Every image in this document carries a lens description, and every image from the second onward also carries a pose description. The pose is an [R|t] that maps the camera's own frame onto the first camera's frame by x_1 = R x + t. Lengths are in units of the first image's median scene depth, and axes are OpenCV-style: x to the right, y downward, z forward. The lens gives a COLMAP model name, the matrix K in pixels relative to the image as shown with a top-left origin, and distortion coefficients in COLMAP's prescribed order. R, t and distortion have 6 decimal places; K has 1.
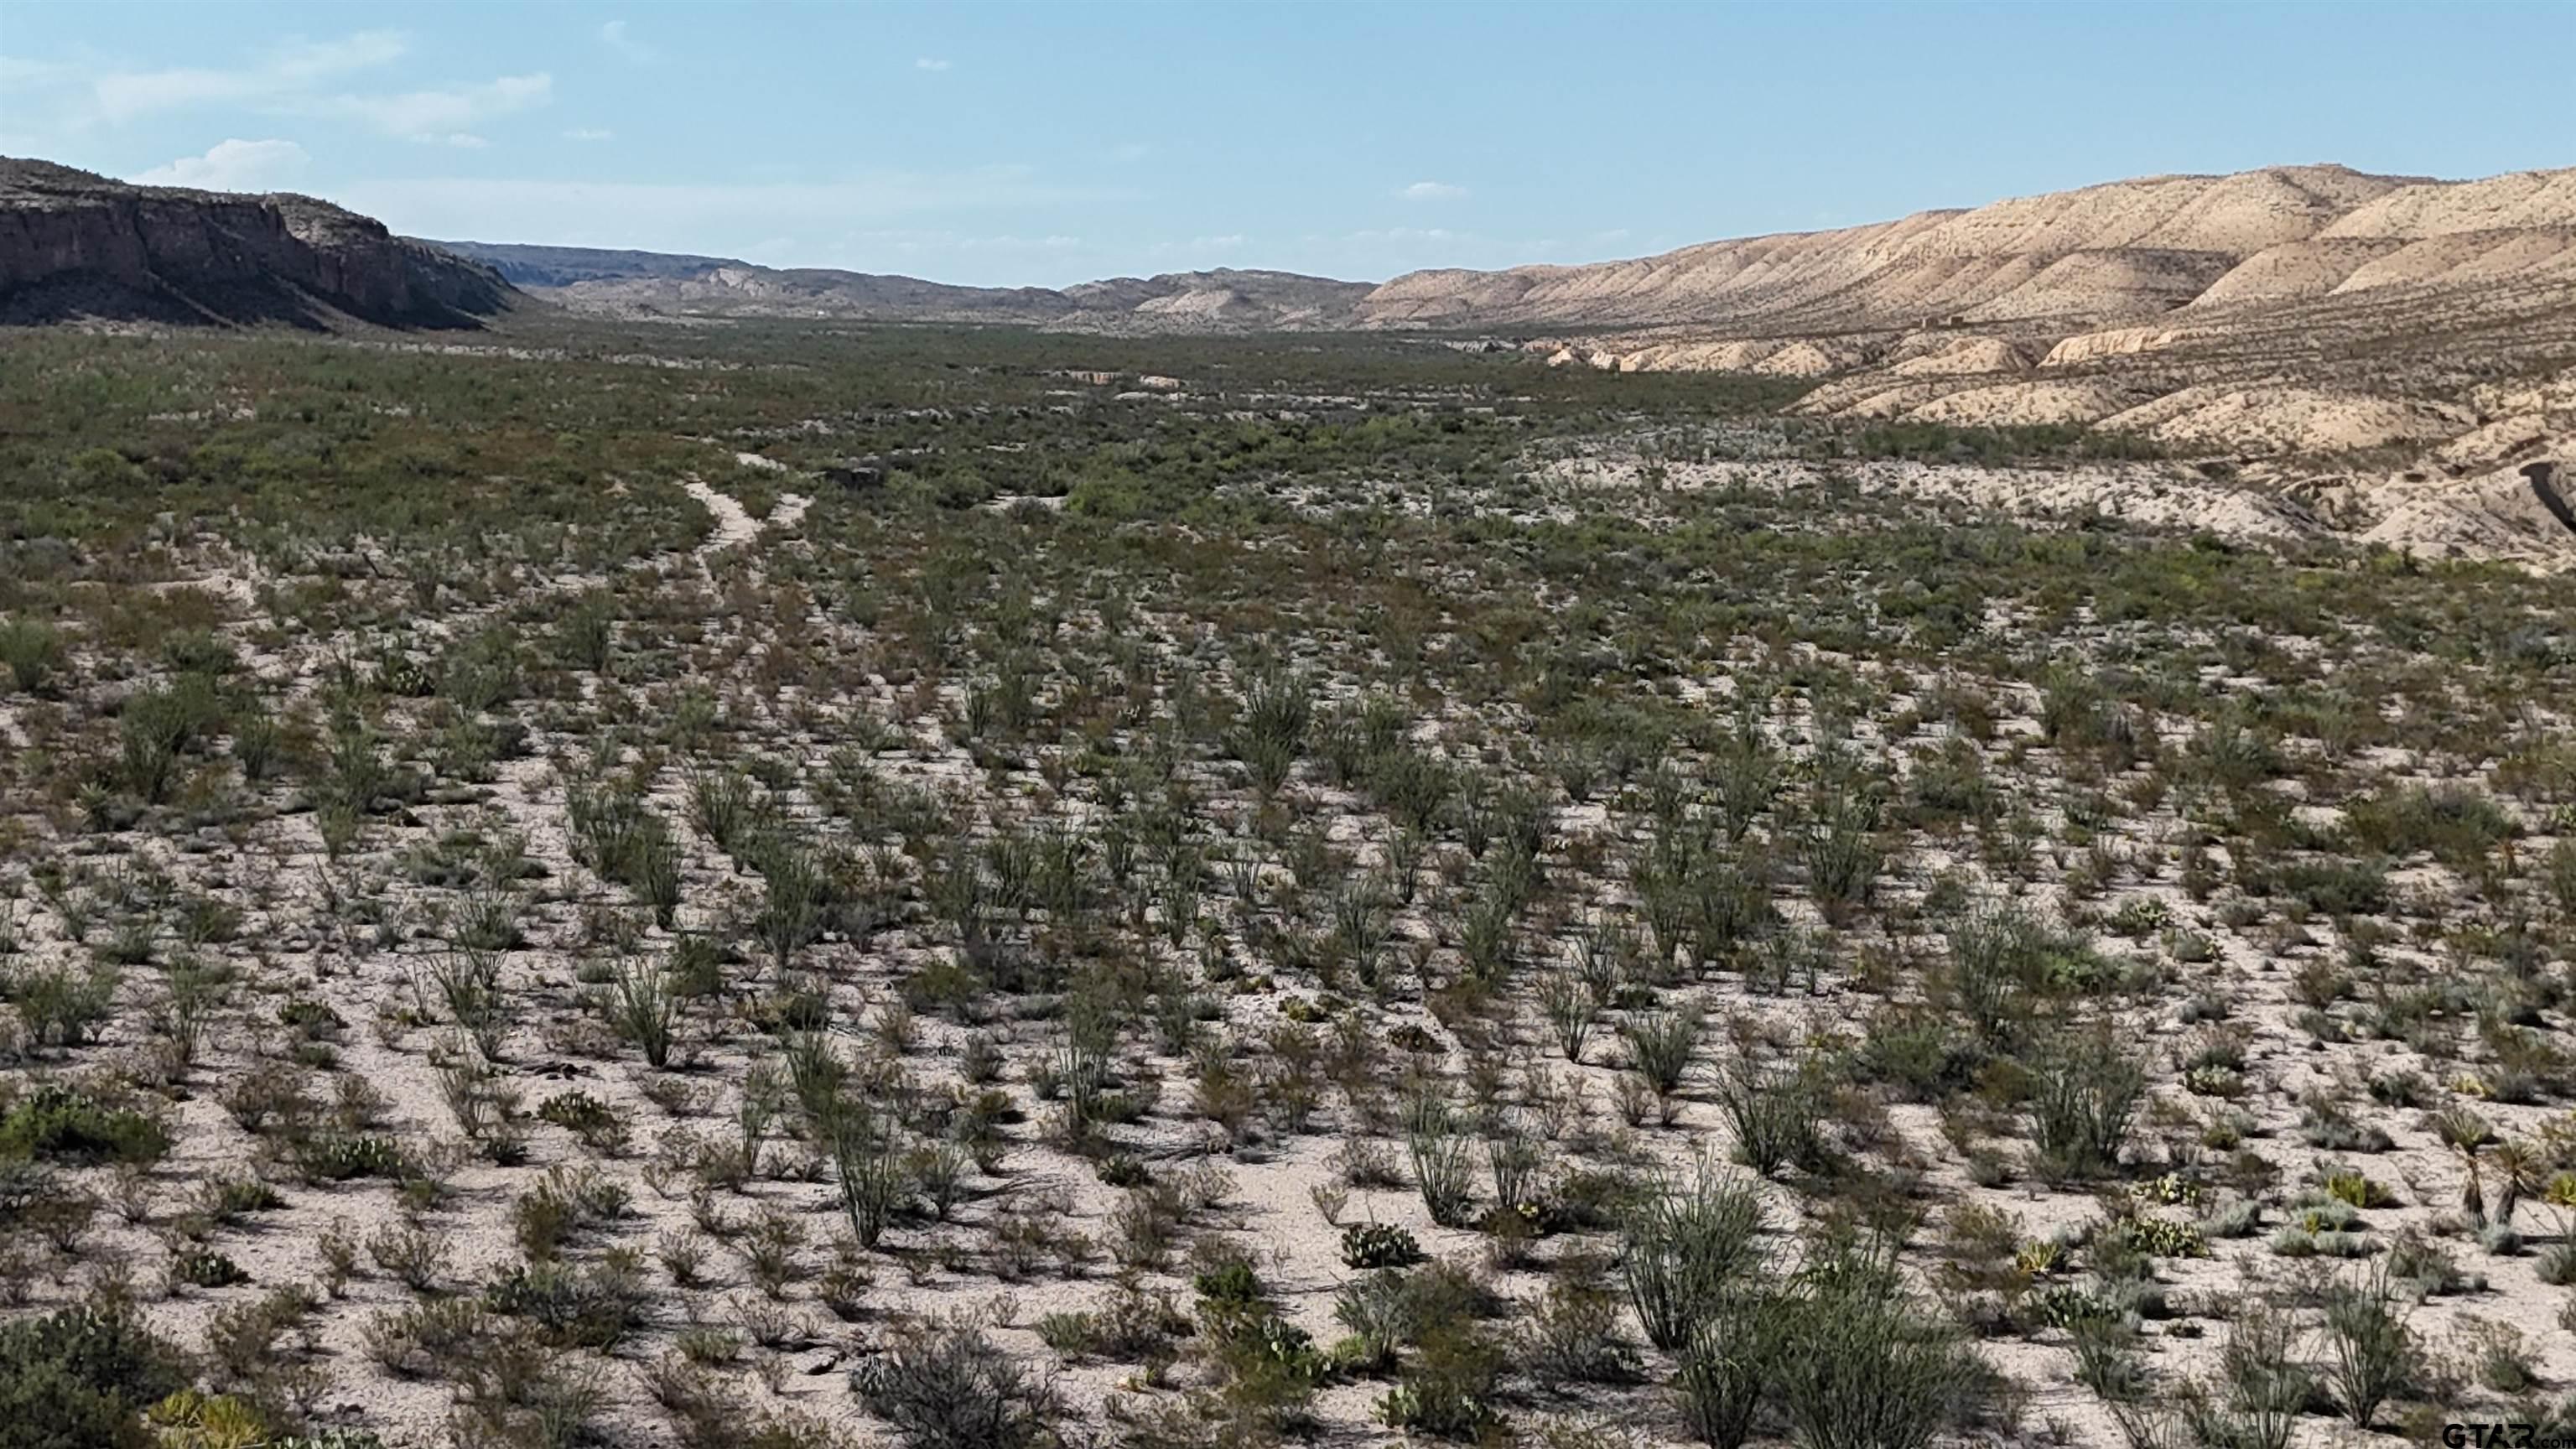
lens RADIAL K [[3613.6, 0, 1287.6], [0, 3613.6, 713.5], [0, 0, 1]] dist [0.056779, 0.000000]
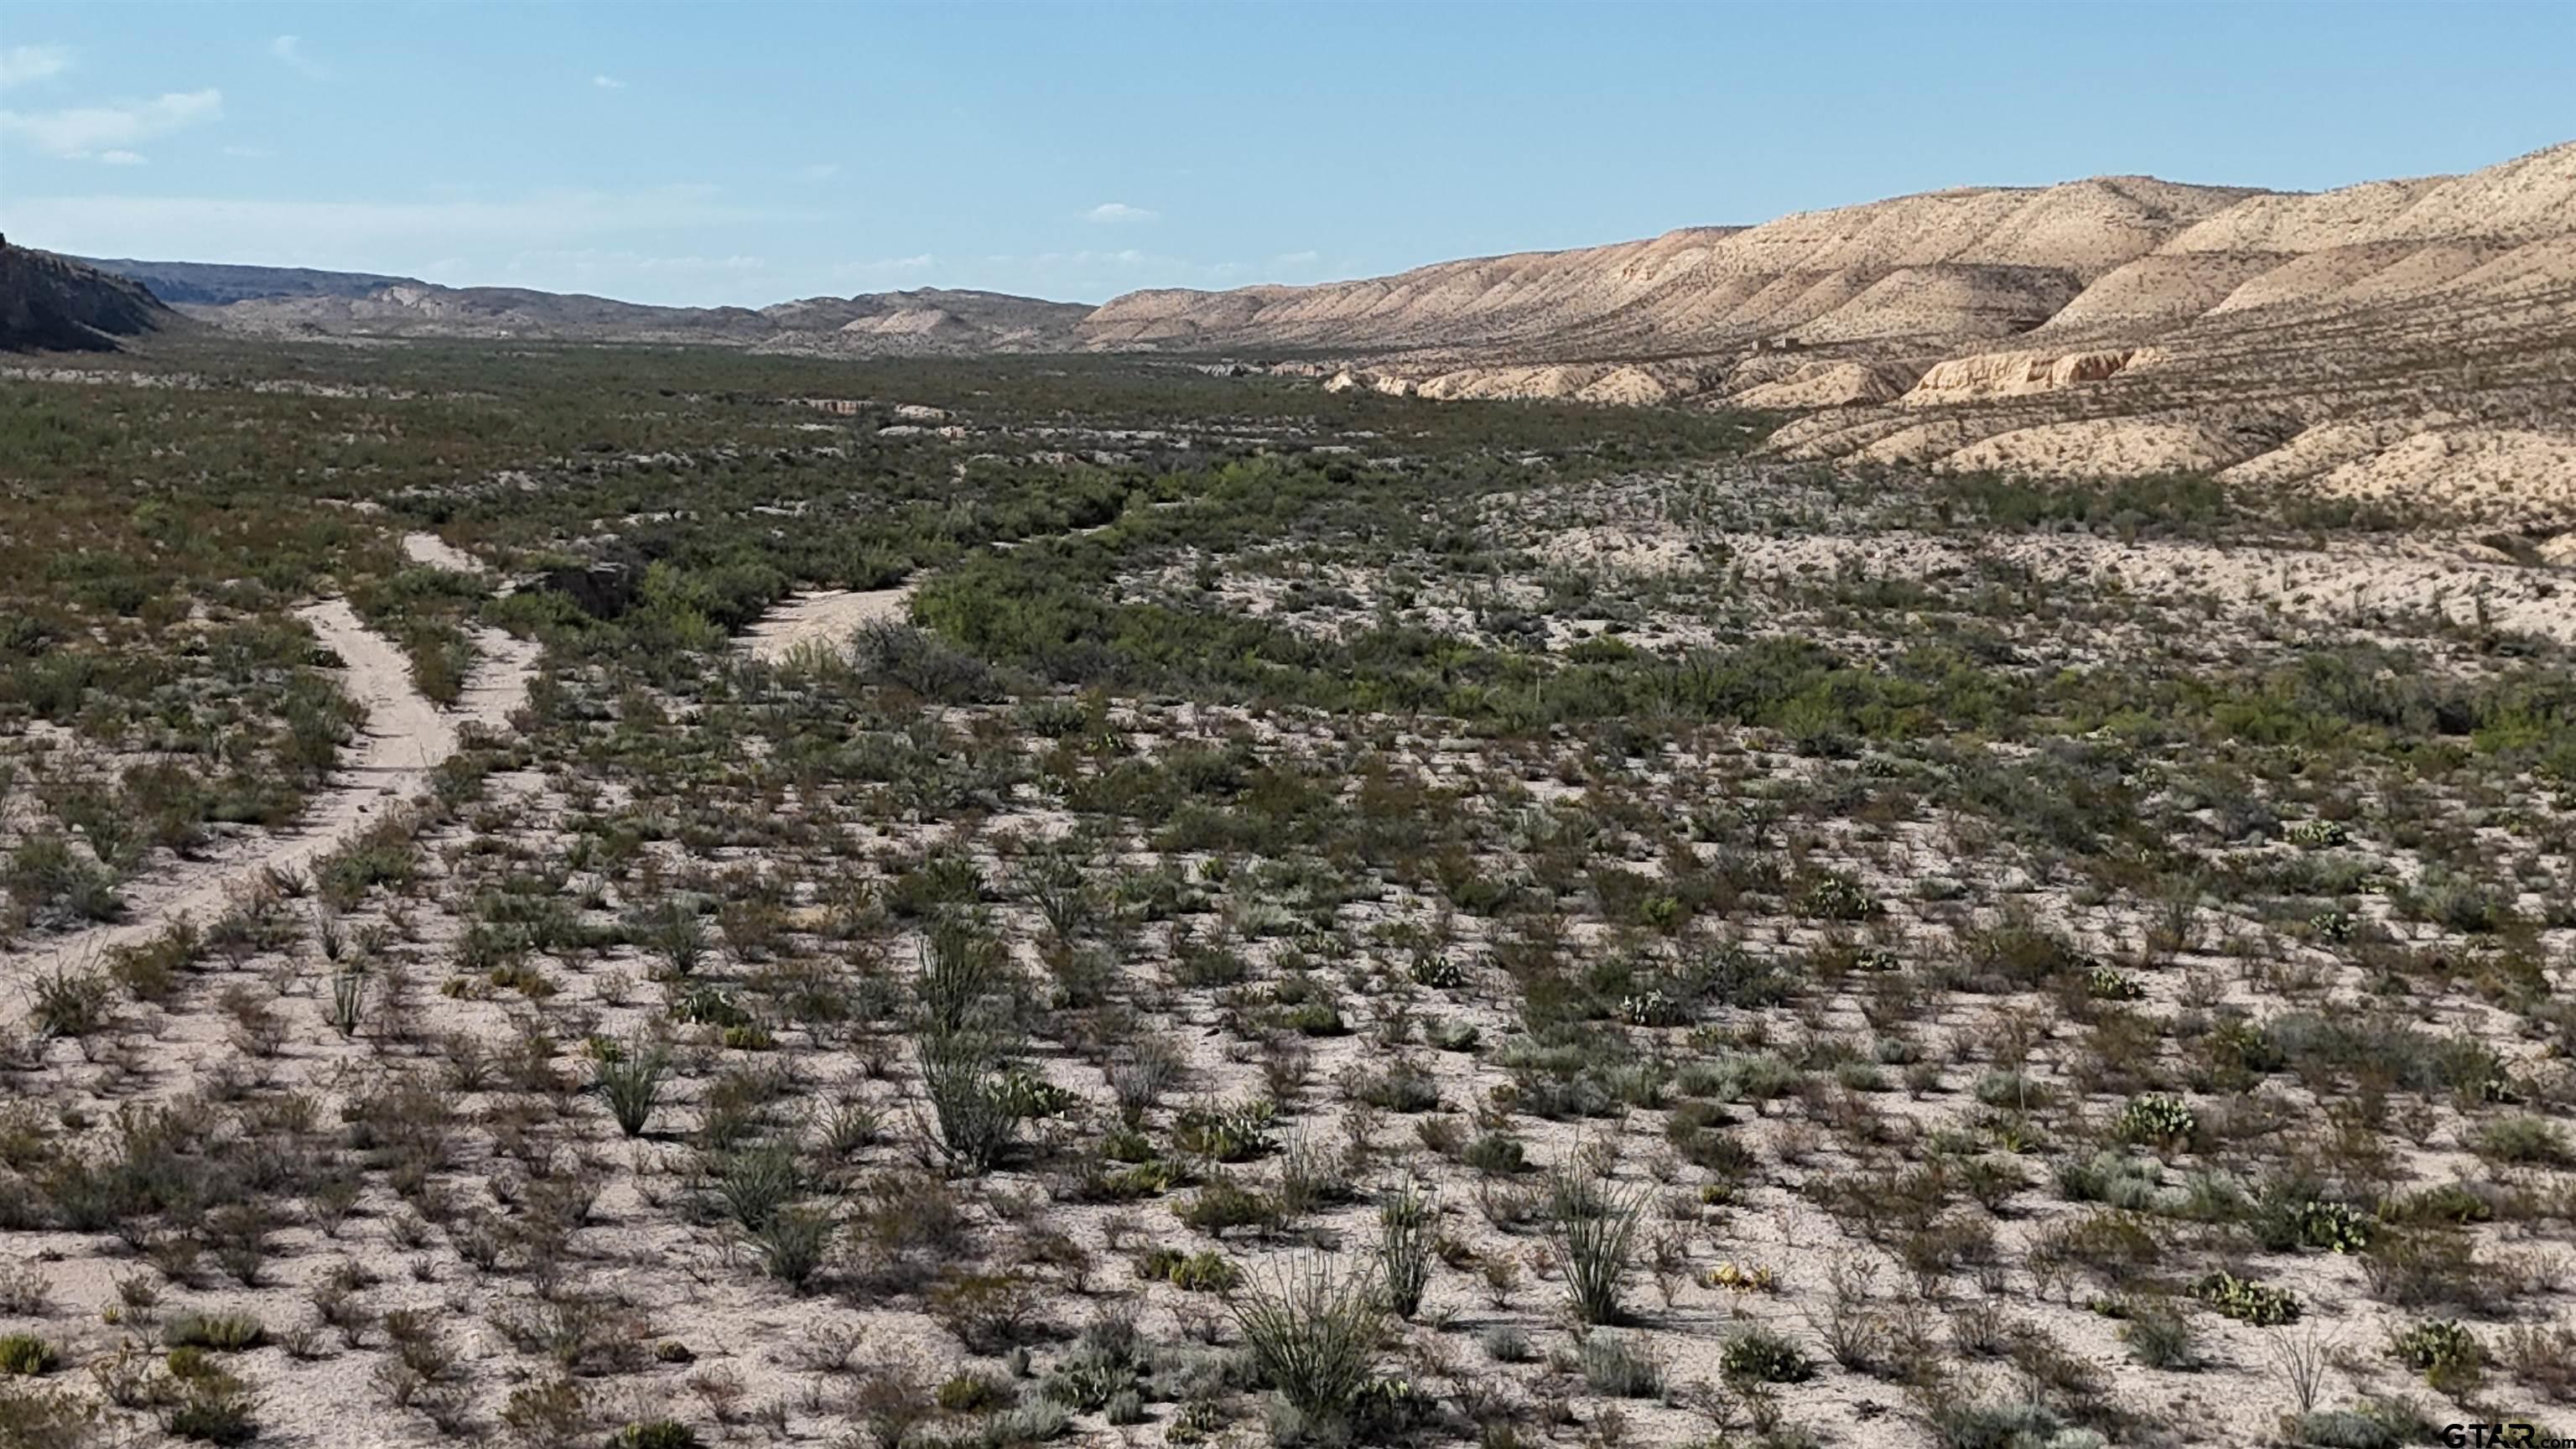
lens RADIAL K [[3613.6, 0, 1294.4], [0, 3613.6, 732.7], [0, 0, 1]] dist [0.056779, 0.000000]
pose [[0.996235, -0.009116, 0.086210, -0.015259], [0.009200, 0.999958, -0.000581, -0.010912], [-0.086201, 0.001372, 0.996277, 0.103872]]
